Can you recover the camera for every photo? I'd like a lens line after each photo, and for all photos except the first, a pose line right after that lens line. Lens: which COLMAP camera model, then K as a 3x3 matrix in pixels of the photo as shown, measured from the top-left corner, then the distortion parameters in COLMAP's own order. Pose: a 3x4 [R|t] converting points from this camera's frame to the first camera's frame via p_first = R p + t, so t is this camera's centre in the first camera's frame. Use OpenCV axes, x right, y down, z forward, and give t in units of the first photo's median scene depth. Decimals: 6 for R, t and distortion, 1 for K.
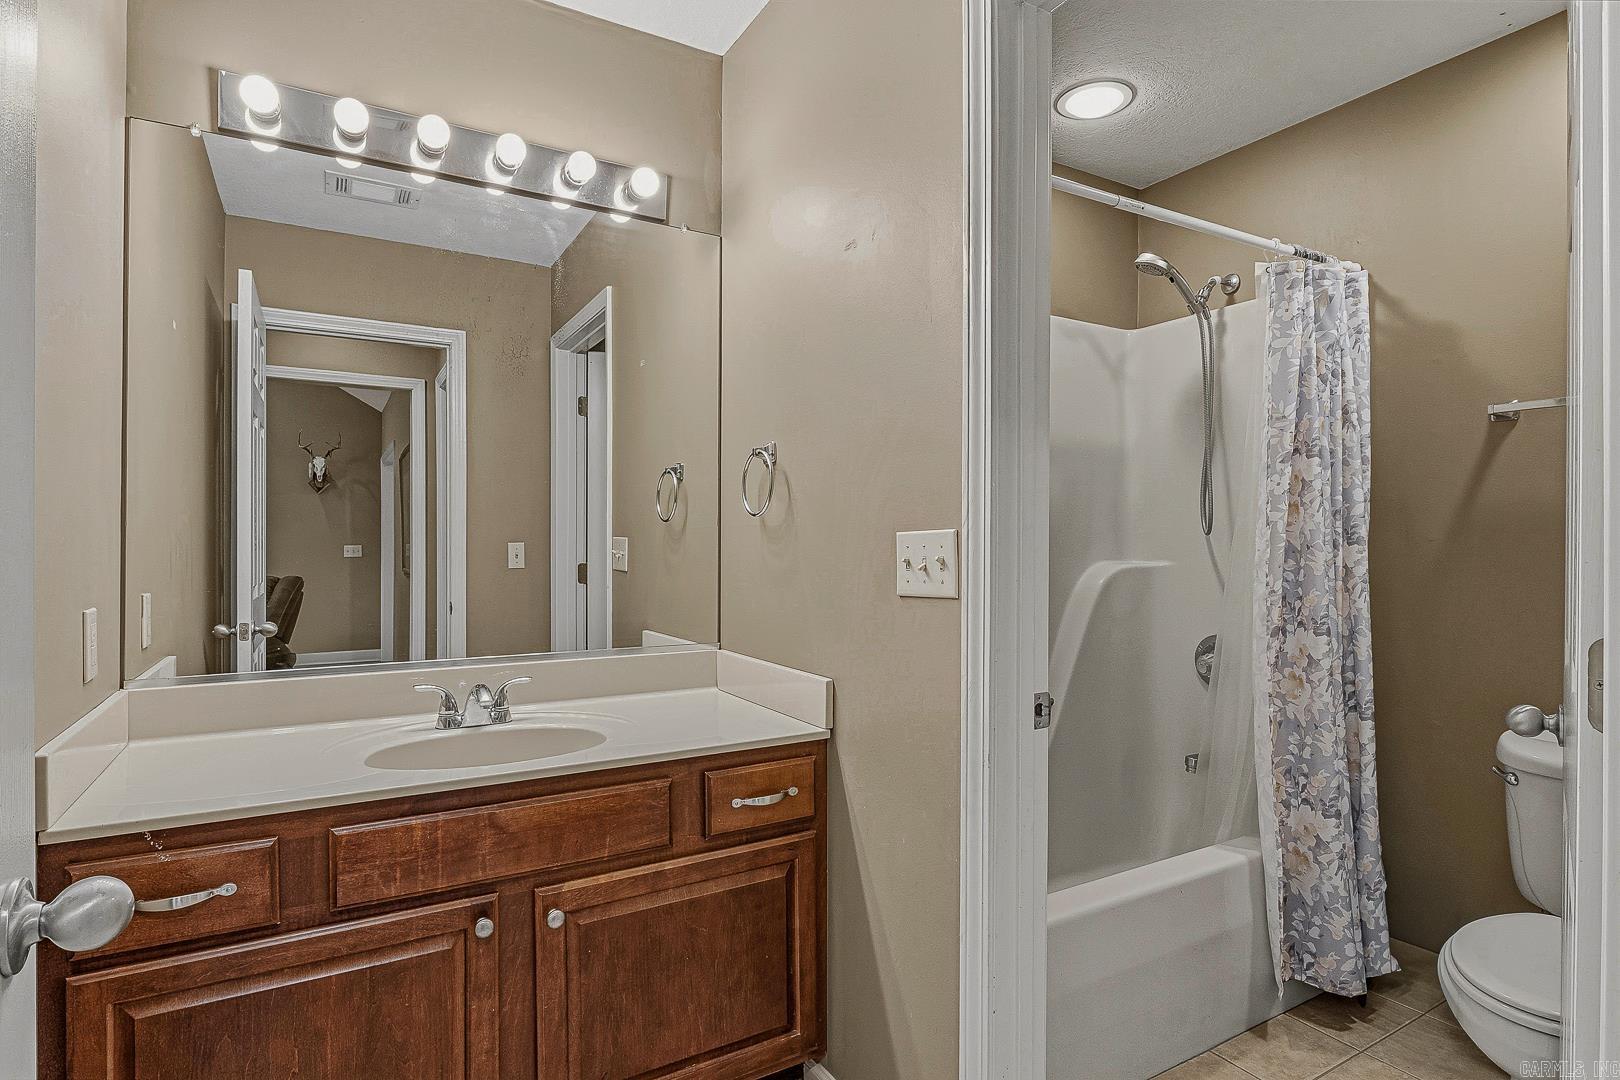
lens RADIAL K [[835.2, 0, 810.0], [0, 835.2, 540.0], [0, 0, 1]] dist [0.000680, 0.000339]
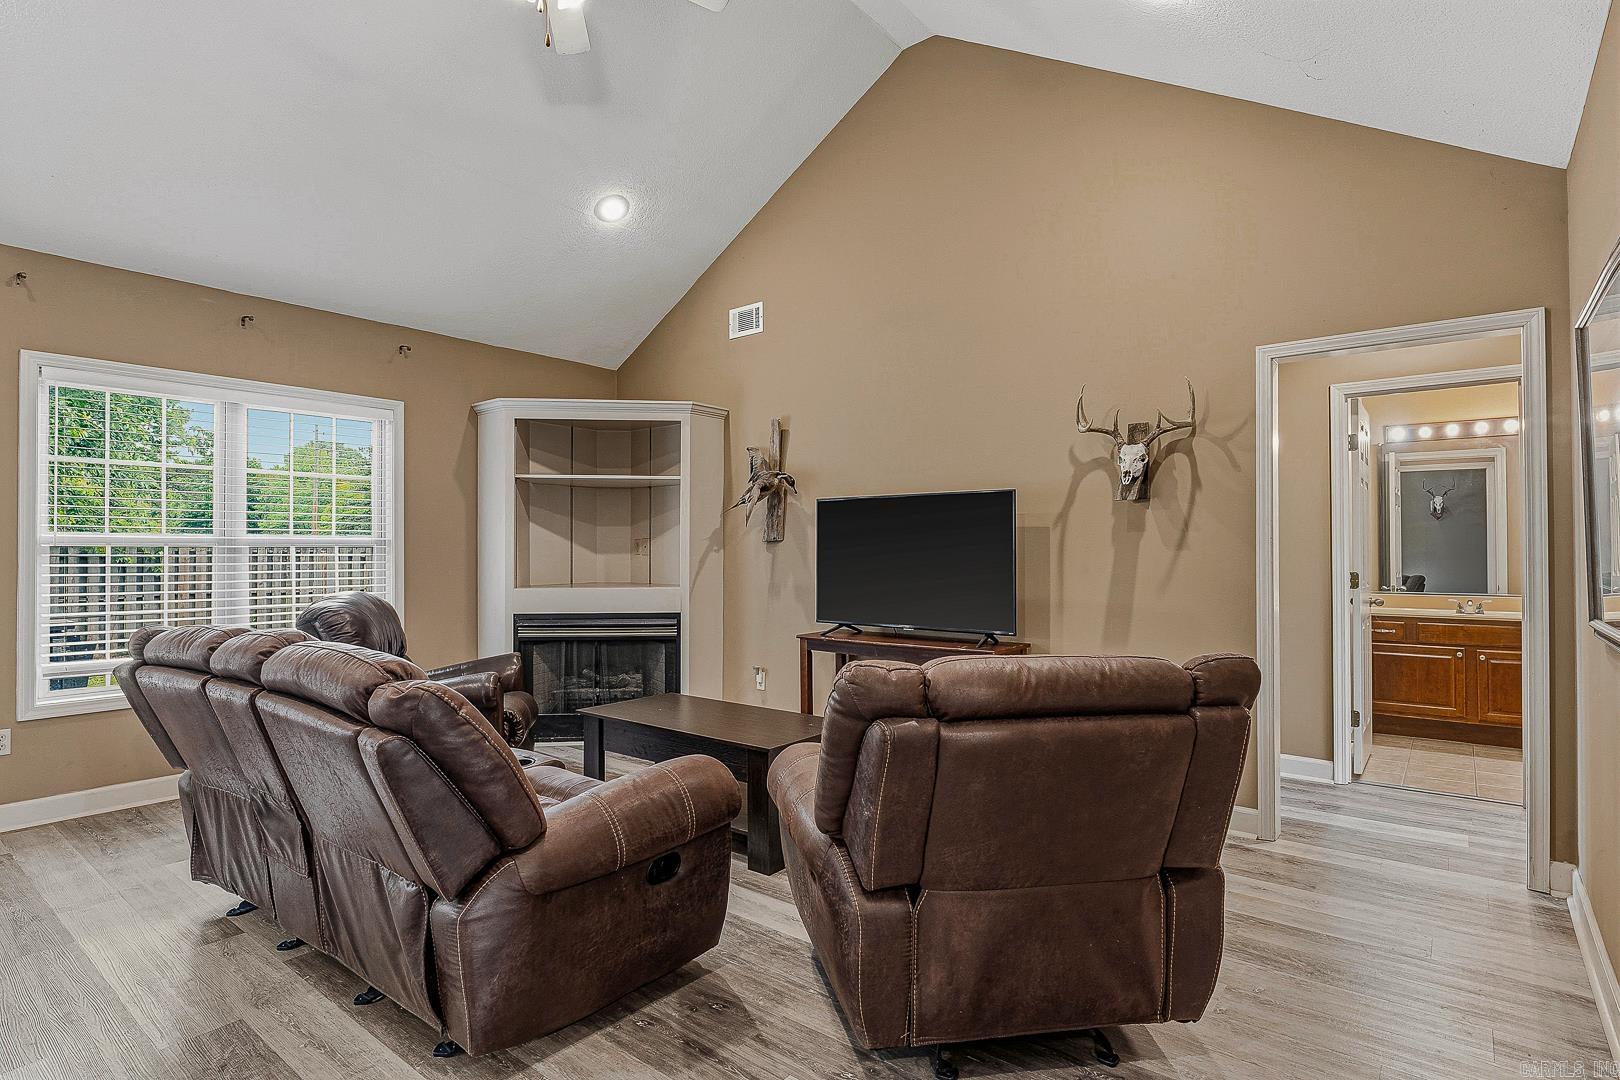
lens RADIAL K [[822.6, 0, 810.0], [0, 822.6, 540.0], [0, 0, 1]] dist [-0.002639, -0.001928]
pose [[0.359599, -0.014683, -0.932991, 1.991352], [0.003139, 0.999890, -0.014526, -0.023654], [0.933101, 0.002295, 0.359606, -3.040738]]
